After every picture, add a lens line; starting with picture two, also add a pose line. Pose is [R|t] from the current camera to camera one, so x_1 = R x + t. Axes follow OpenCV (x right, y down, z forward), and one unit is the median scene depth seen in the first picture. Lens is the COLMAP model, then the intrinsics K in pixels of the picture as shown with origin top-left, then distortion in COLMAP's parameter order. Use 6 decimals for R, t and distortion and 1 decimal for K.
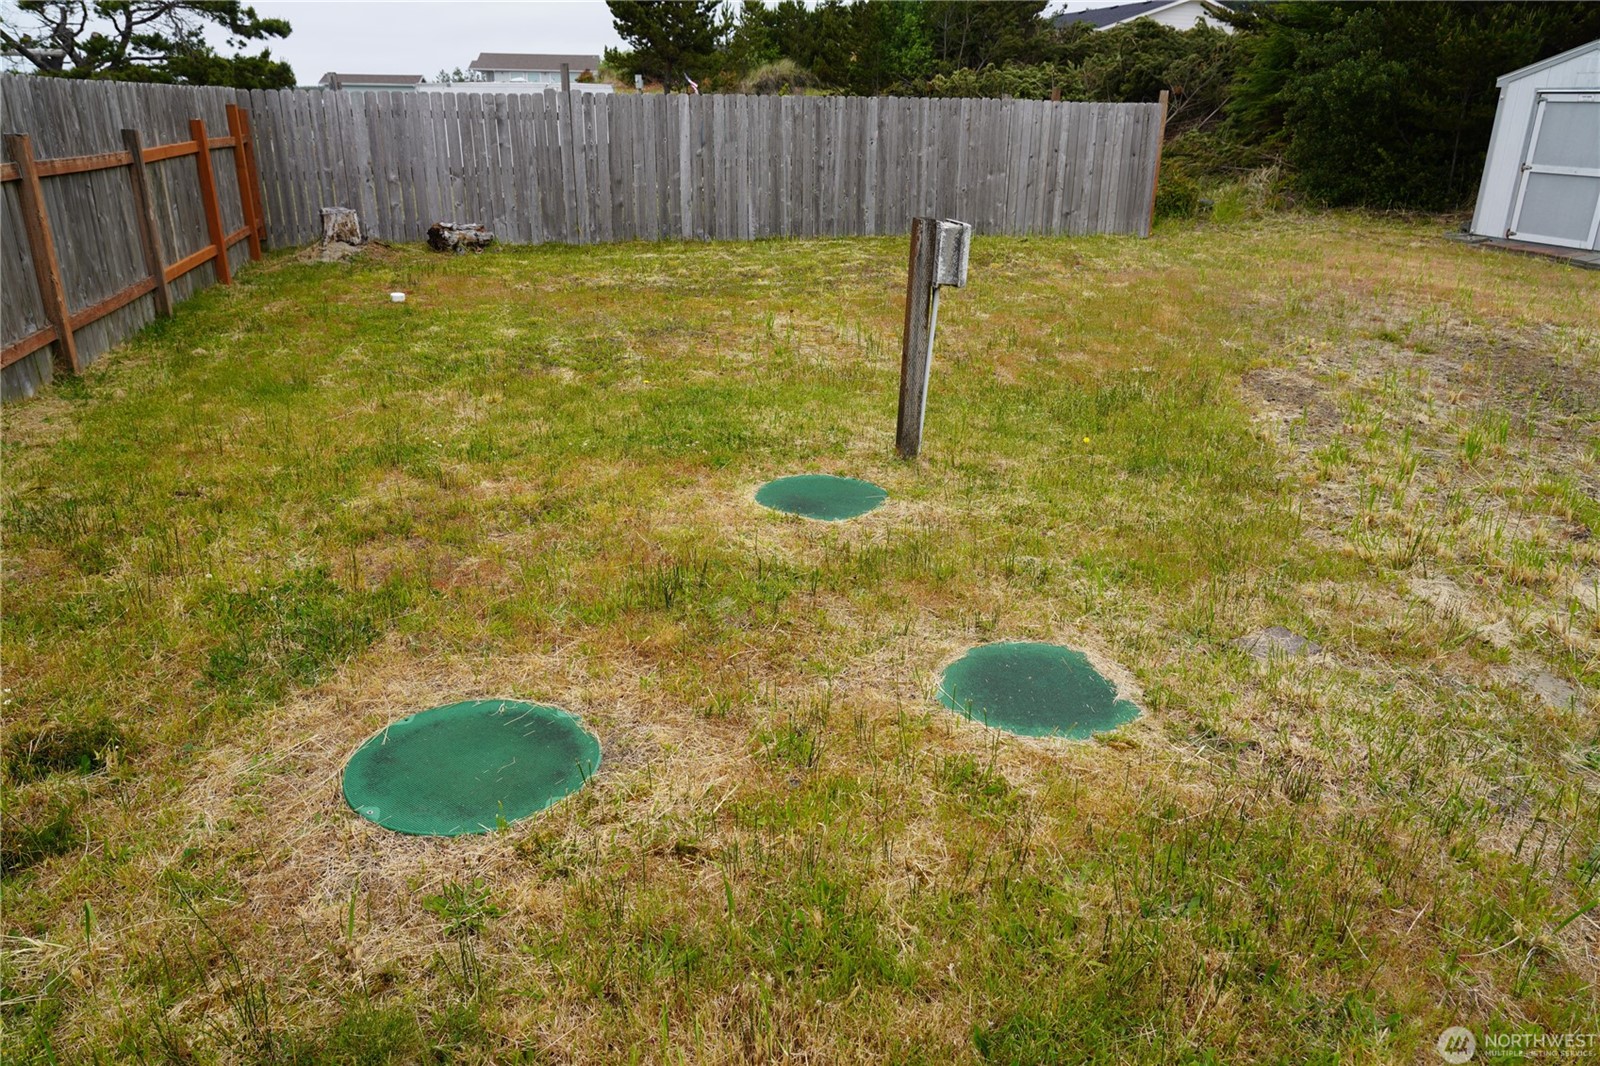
lens RADIAL K [[1087.8, 0, 810.0], [0, 1087.8, 535.5], [0, 0, 1]] dist [-0.024642, 0.004603]
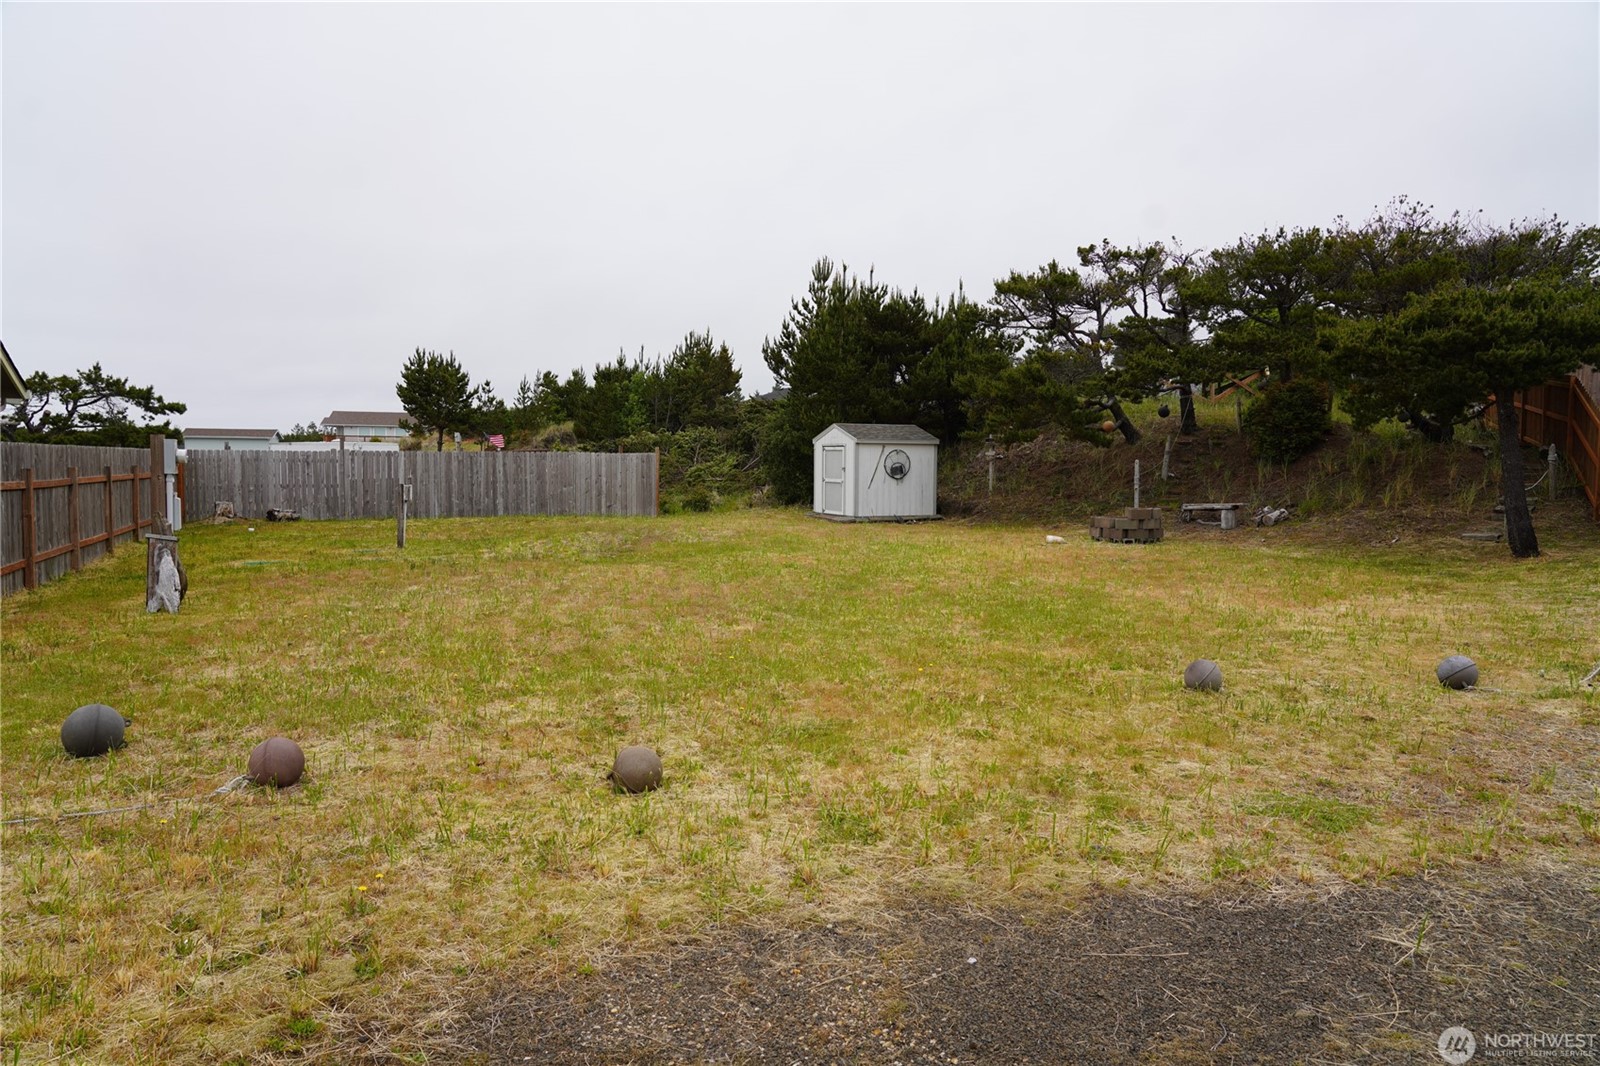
lens RADIAL K [[1087.8, 0, 810.0], [0, 1087.8, 535.5], [0, 0, 1]] dist [-0.024642, 0.004603]
pose [[0.990811, -0.015102, 0.134407, 0.333764], [0.054402, 0.954313, -0.293814, 0.355611], [-0.123830, 0.298426, 0.946366, -0.901204]]
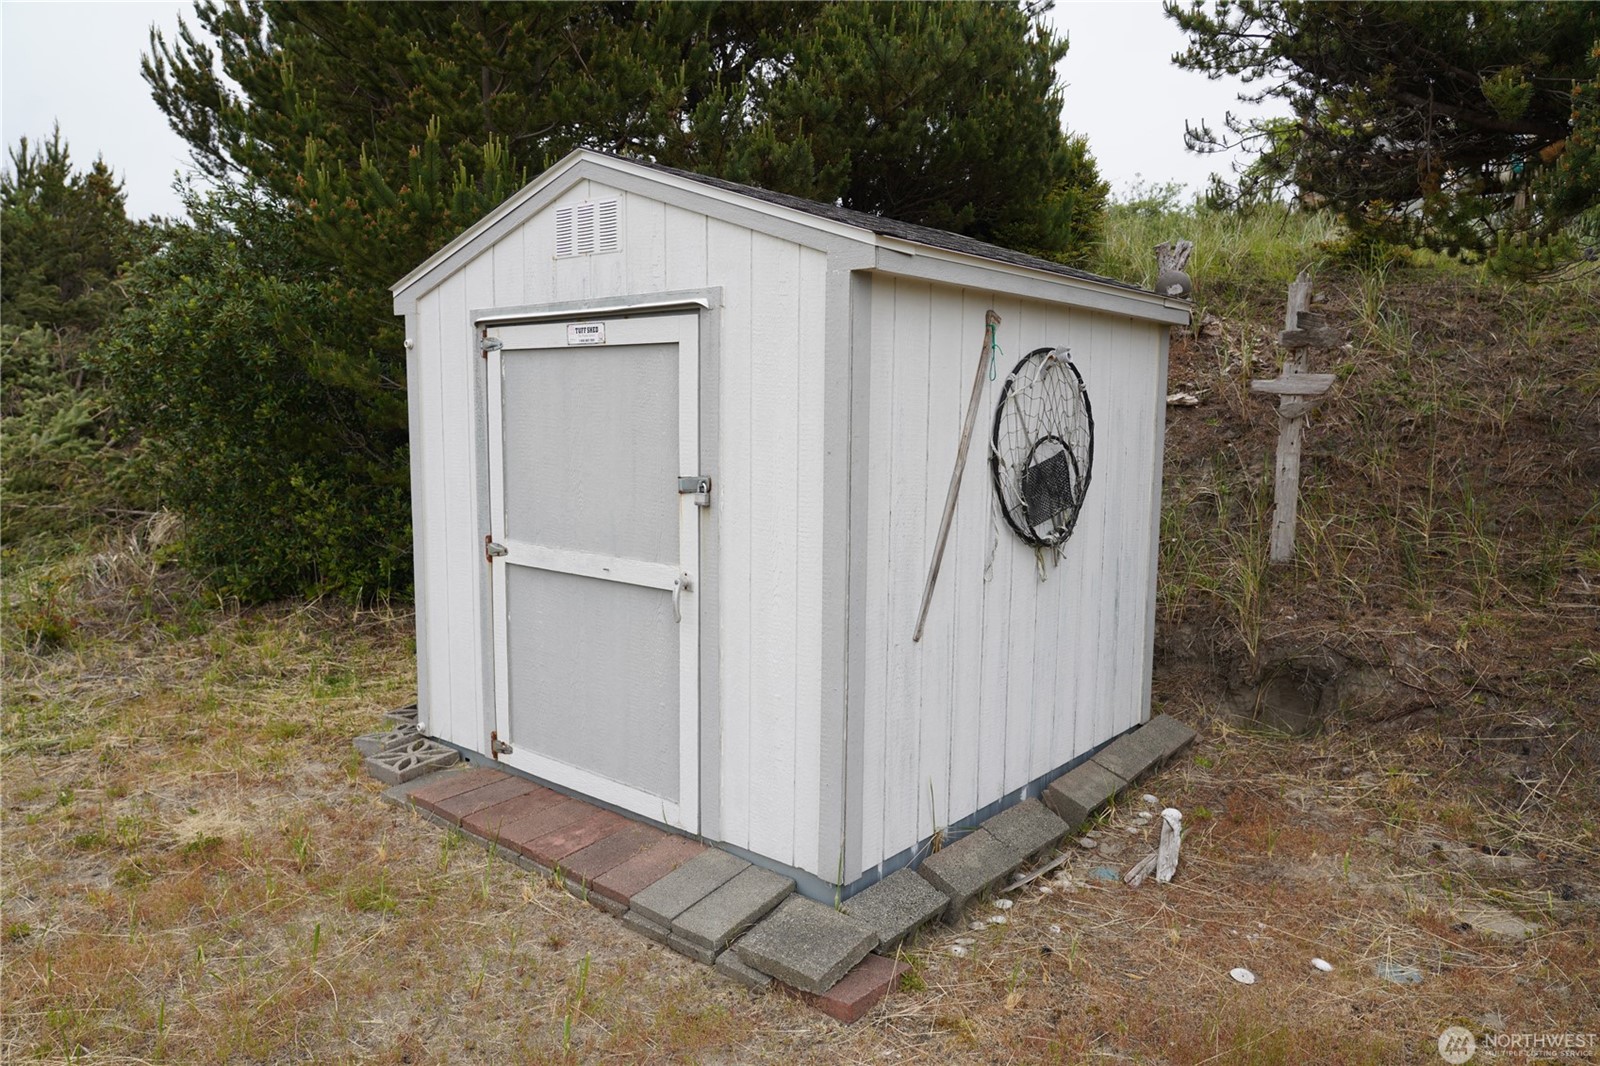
lens RADIAL K [[1087.8, 0, 810.0], [0, 1087.8, 535.5], [0, 0, 1]] dist [-0.024642, 0.004603]
pose [[0.839360, -0.069597, 0.539103, 0.538803], [0.201576, 0.960908, -0.189794, -0.251585], [-0.504819, 0.267976, 0.820577, 0.650888]]
